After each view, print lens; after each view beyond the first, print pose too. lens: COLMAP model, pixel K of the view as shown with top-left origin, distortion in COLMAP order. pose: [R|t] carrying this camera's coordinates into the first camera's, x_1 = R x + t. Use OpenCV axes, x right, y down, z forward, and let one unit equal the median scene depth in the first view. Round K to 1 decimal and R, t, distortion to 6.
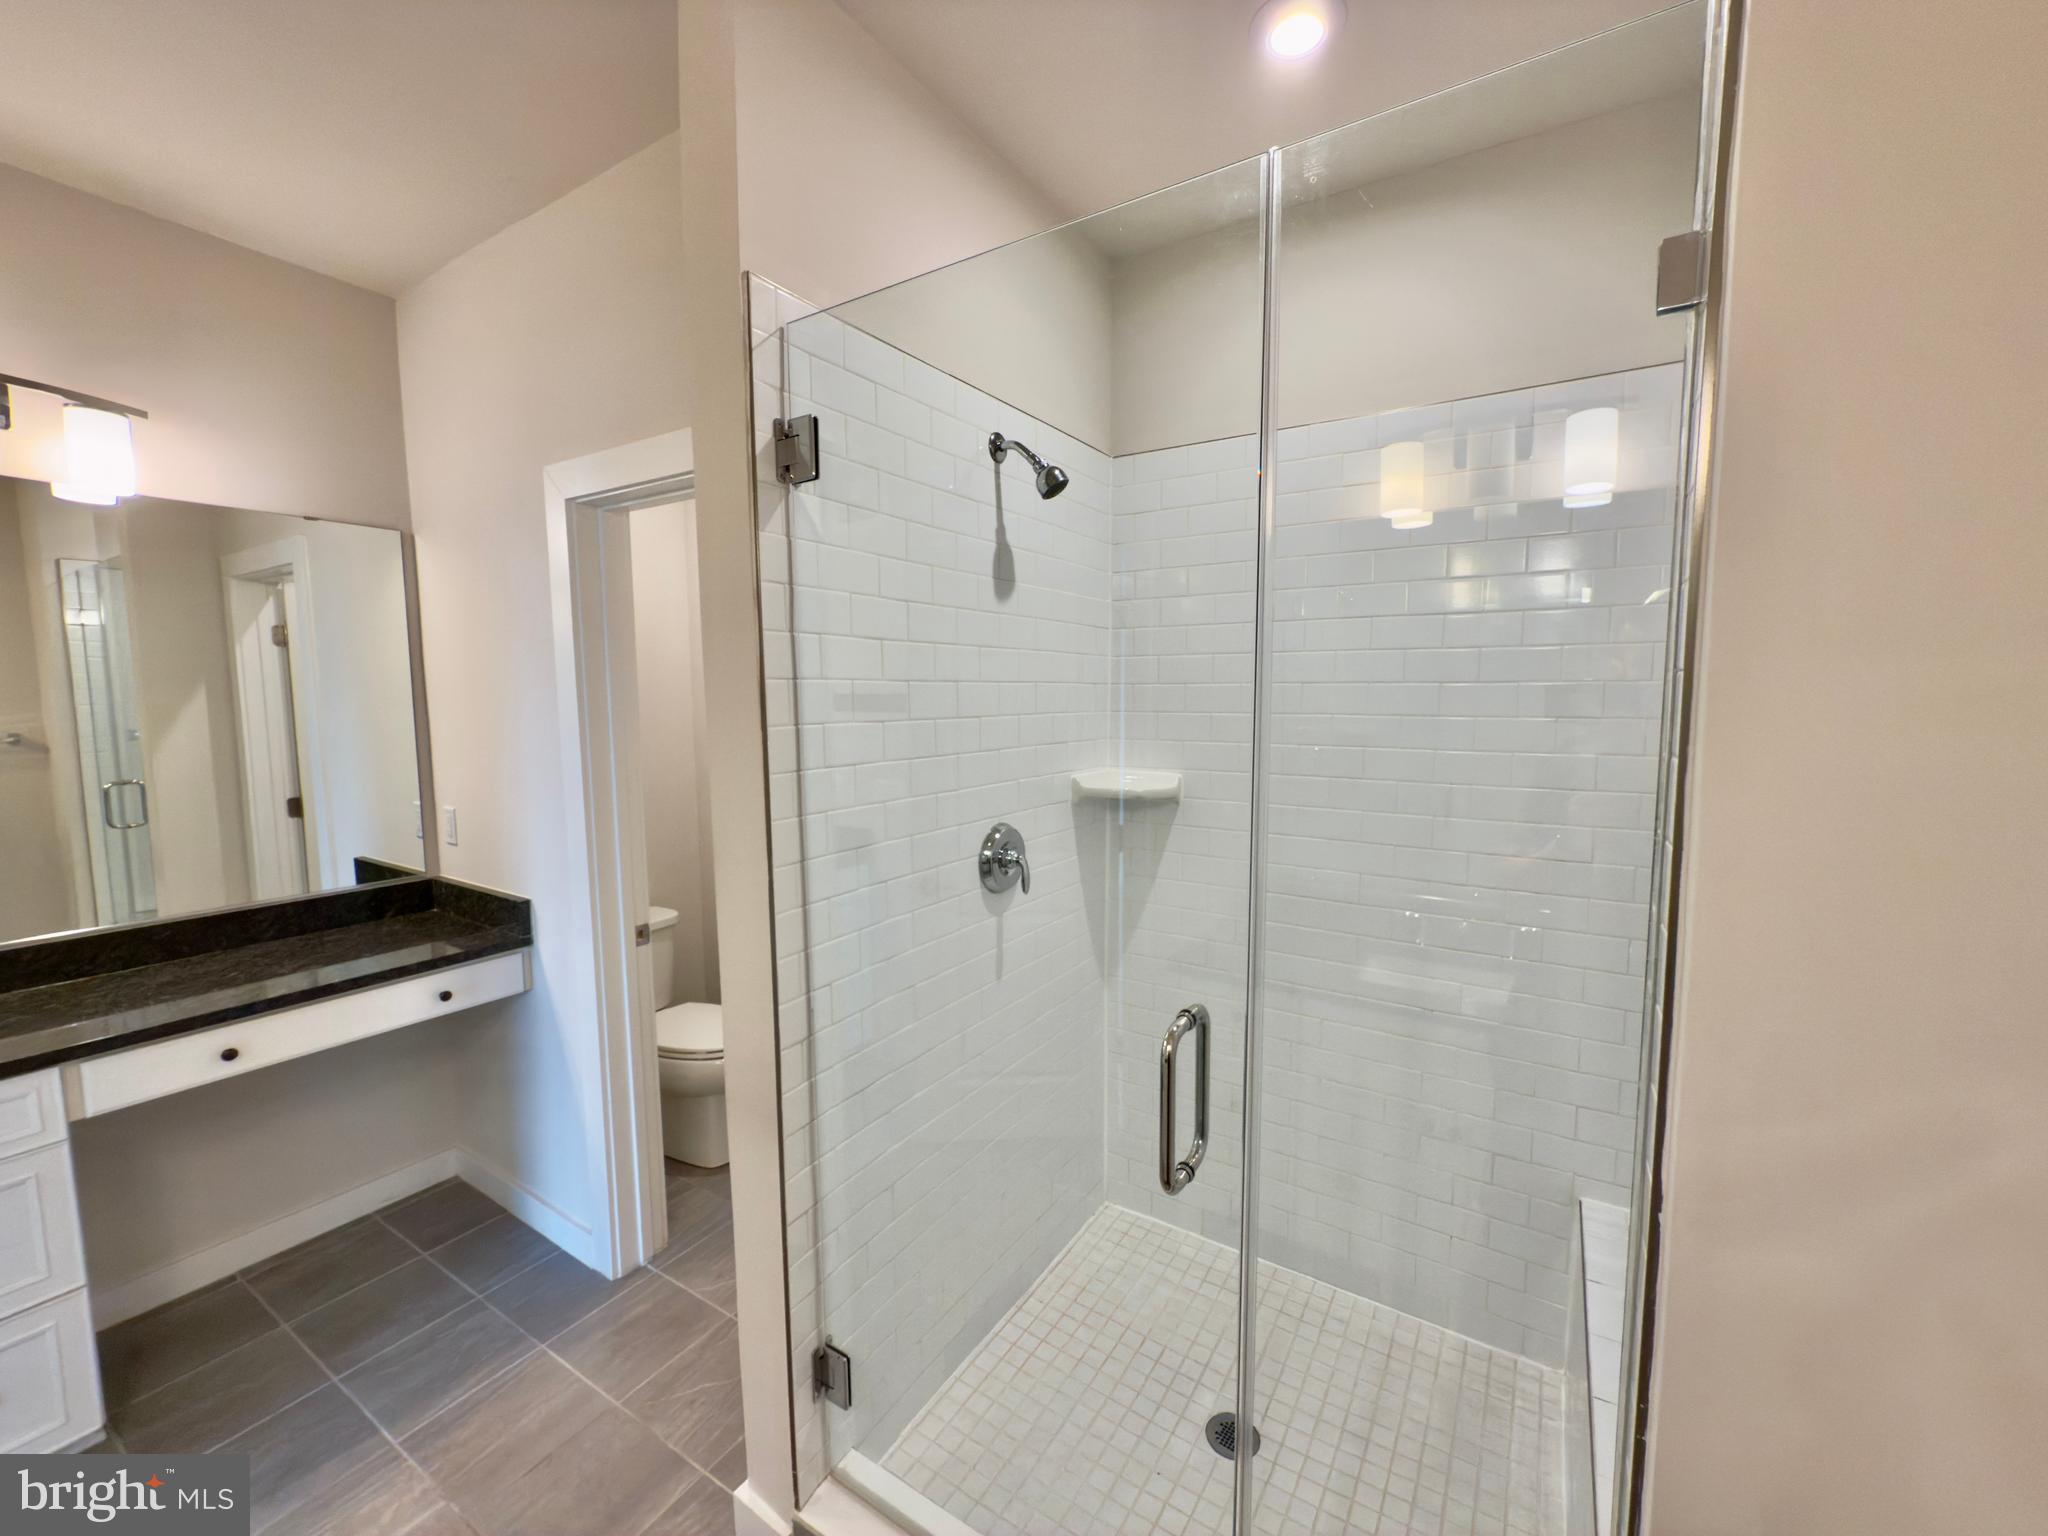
lens RADIAL K [[808.4, 0, 1029.4], [0, 808.4, 759.7], [0, 0, 1]] dist [0.002355, -0.000064]
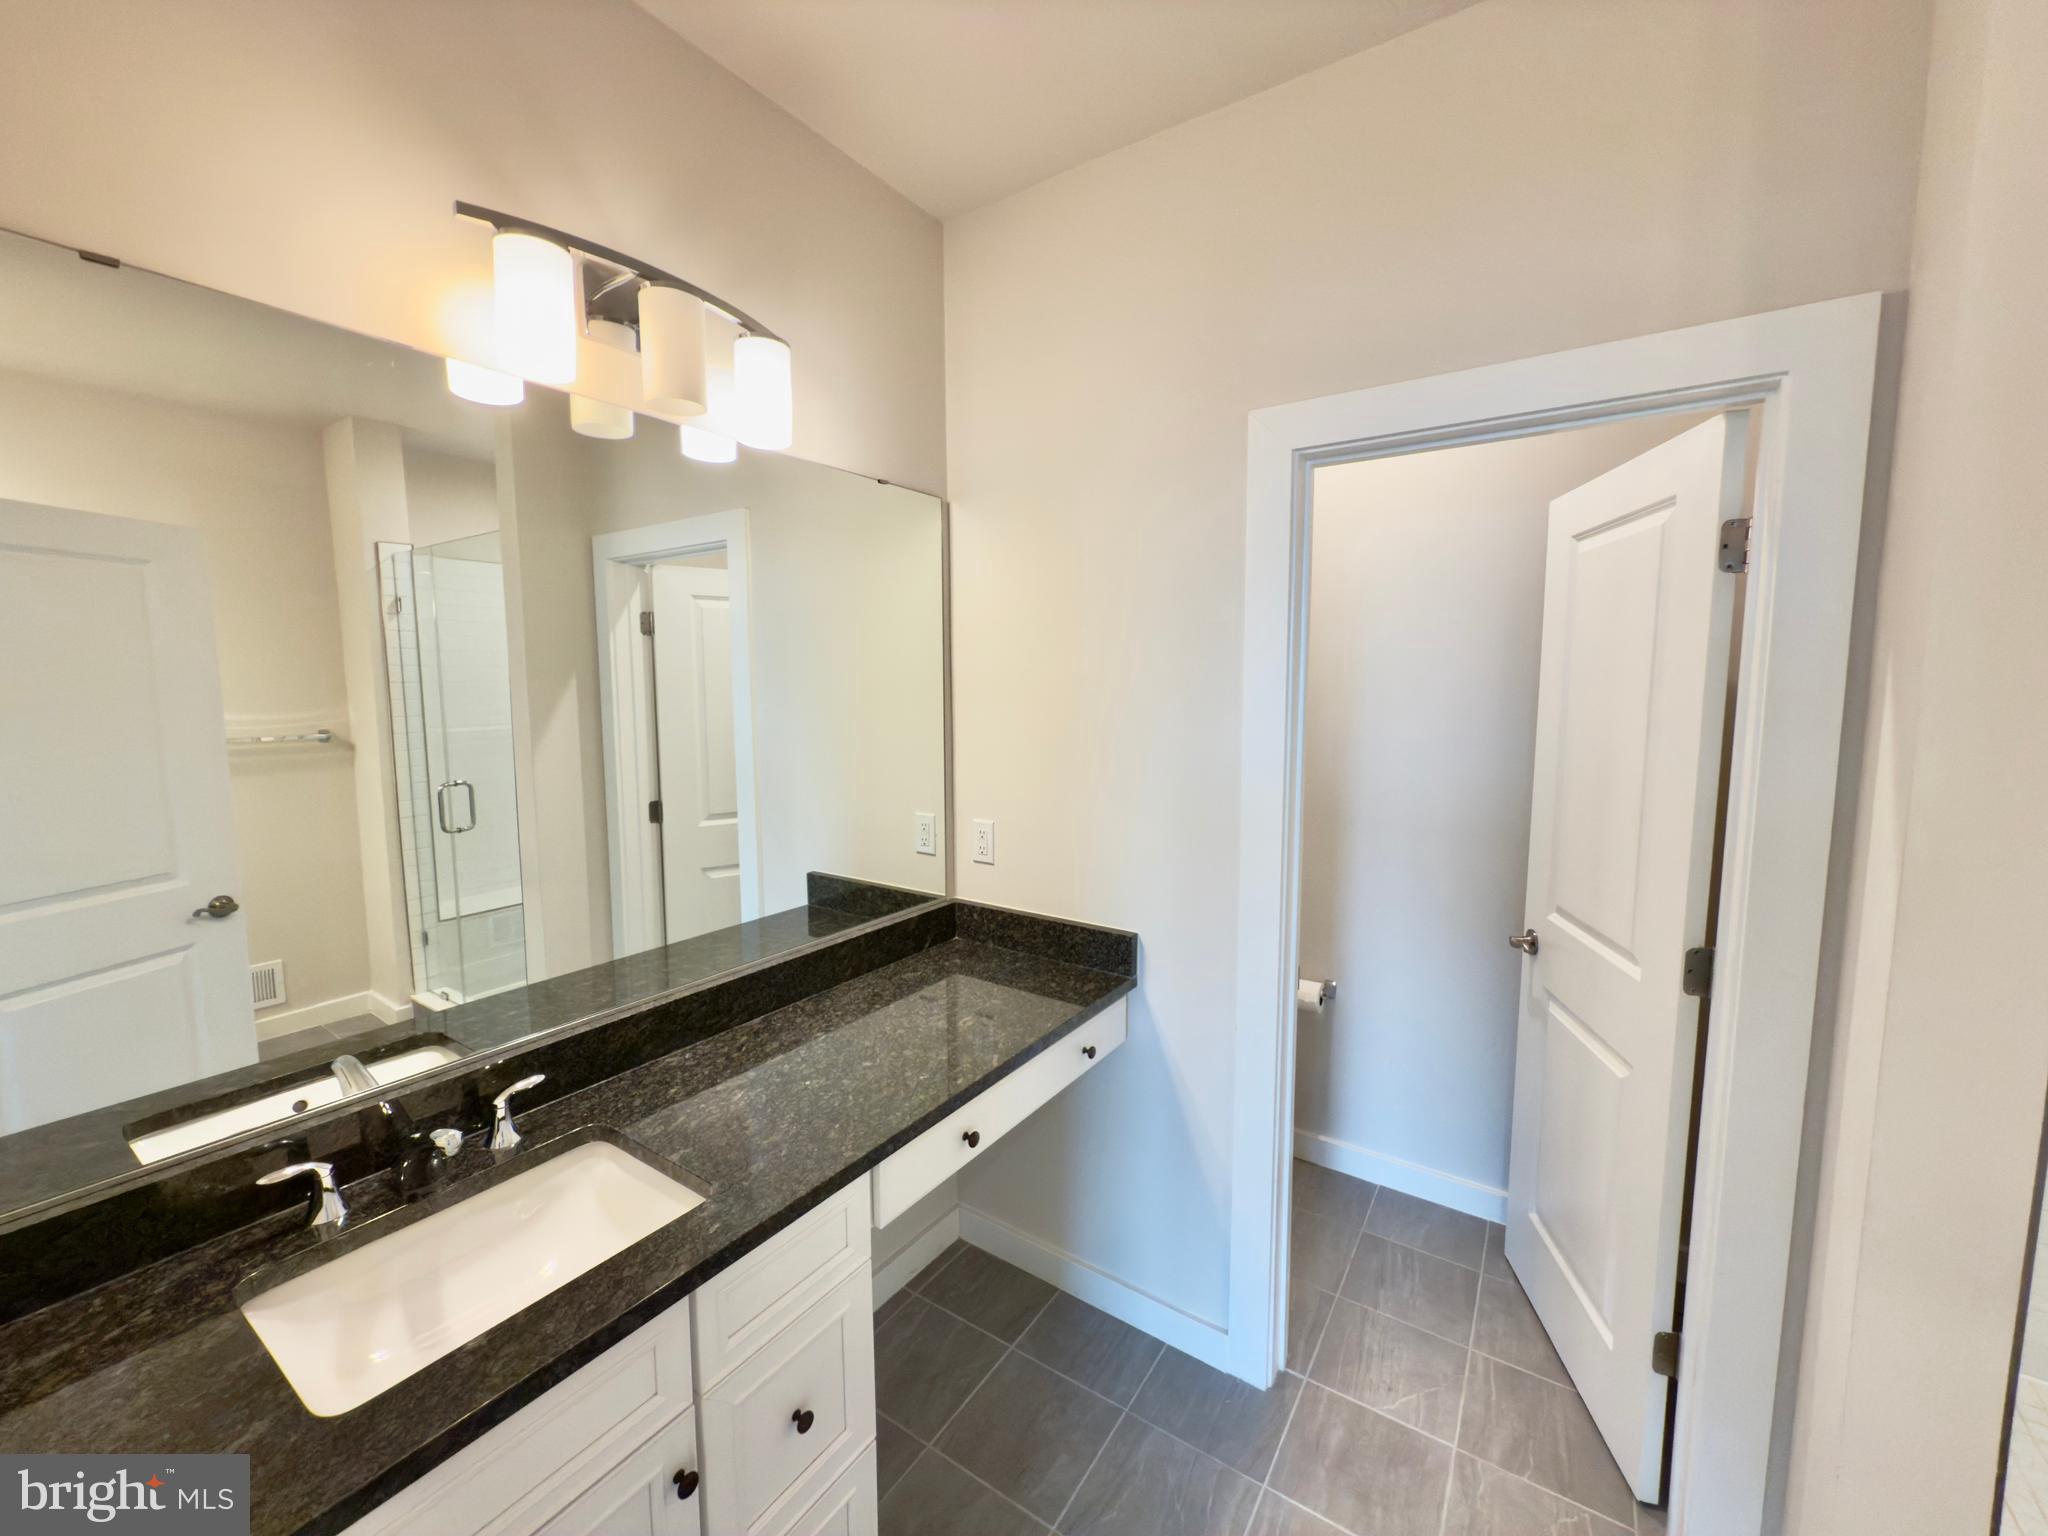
lens RADIAL K [[808.4, 0, 1026.0], [0, 808.4, 762.3], [0, 0, 1]] dist [0.002355, -0.000064]
pose [[0.999368, 0.002710, -0.035438, -0.445706], [-0.002166, 0.999879, 0.015386, -0.011723], [0.035475, -0.015299, 0.999253, 0.099399]]
